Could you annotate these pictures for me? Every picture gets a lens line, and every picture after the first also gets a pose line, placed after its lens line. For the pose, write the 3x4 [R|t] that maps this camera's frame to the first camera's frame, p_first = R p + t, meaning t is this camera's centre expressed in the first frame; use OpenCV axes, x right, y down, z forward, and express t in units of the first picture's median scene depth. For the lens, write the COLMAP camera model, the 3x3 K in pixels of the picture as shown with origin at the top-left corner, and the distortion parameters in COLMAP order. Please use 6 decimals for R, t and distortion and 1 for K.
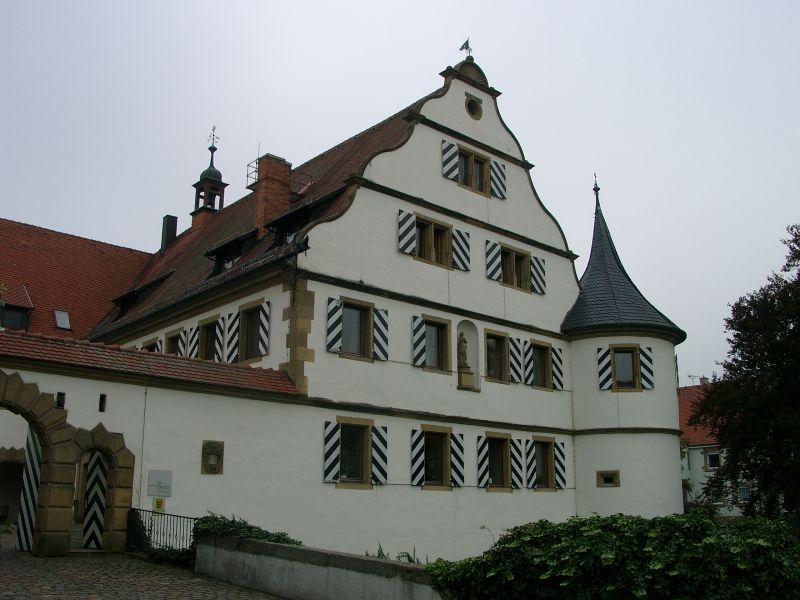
lens RADIAL K [[800.3, 0, 403.4], [0, 800.3, 308.2], [0, 0, 1]] dist [-0.123693, 0.000000]
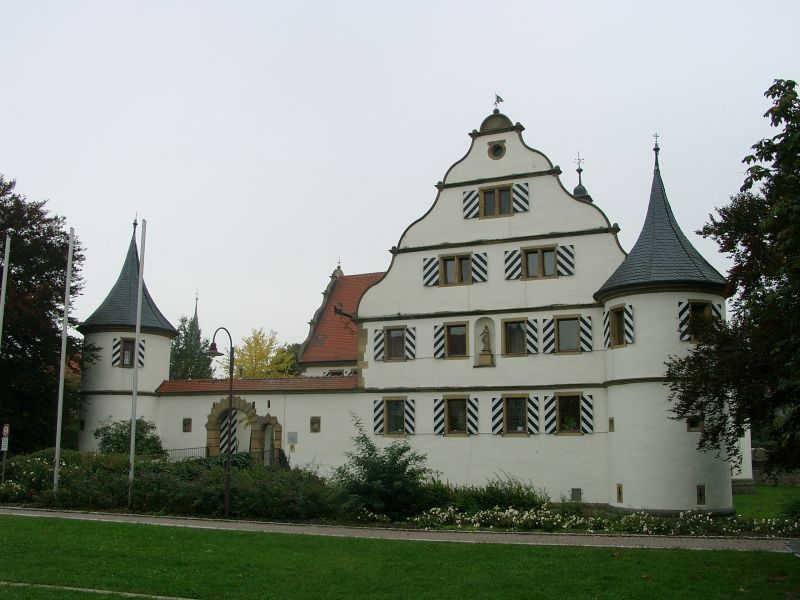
lens RADIAL K [[800.3, 0, 399.4], [0, 800.3, 300.2], [0, 0, 1]] dist [-0.123693, 0.000000]
pose [[0.388369, -0.162089, -0.907137, 1.356208], [0.225581, 0.971180, -0.076955, 0.063138], [0.893467, -0.174746, 0.413740, 0.297249]]
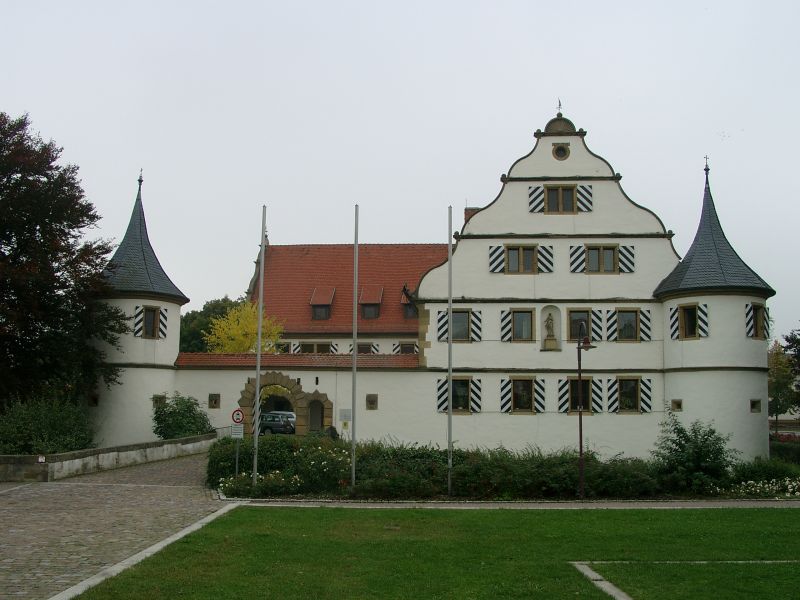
lens RADIAL K [[800.3, 0, 400.5], [0, 800.3, 320.4], [0, 0, 1]] dist [-0.123693, 0.000000]
pose [[0.671484, -0.088844, -0.735674, 1.046956], [0.176807, 0.983322, 0.042629, -0.075139], [0.719617, -0.158697, 0.675993, -0.255443]]
